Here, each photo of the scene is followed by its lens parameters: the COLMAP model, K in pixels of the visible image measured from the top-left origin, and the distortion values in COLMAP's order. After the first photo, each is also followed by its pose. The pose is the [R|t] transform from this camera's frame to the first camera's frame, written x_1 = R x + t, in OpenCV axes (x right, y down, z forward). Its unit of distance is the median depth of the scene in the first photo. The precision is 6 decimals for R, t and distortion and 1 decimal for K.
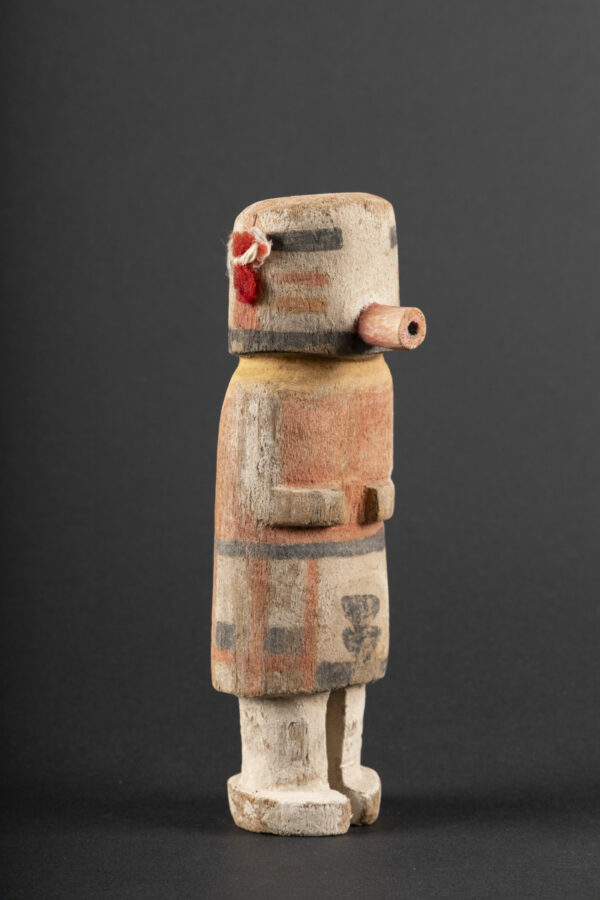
lens RADIAL K [[2269.2, 0, 300.0], [0, 2269.2, 450.0], [0, 0, 1]] dist [-0.060603, 0.014414]
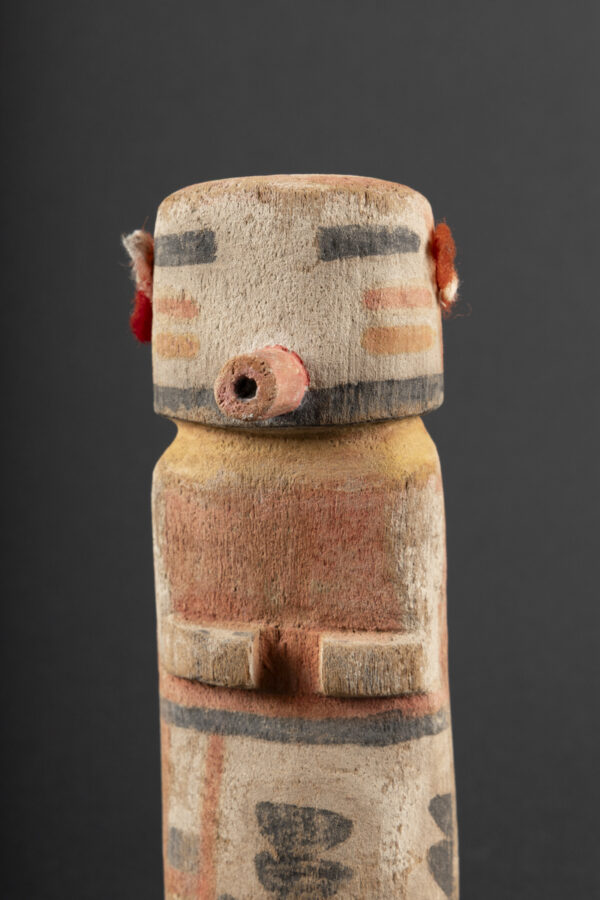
lens RADIAL K [[2574.3, 0, 300.0], [0, 2574.3, 450.0], [0, 0, 1]] dist [-0.014151, 0.050263]
pose [[0.482263, 0.054442, -0.874333, 0.668041], [-0.088050, 0.996025, 0.013453, -0.046393], [0.871590, 0.070497, 0.485140, 0.658291]]
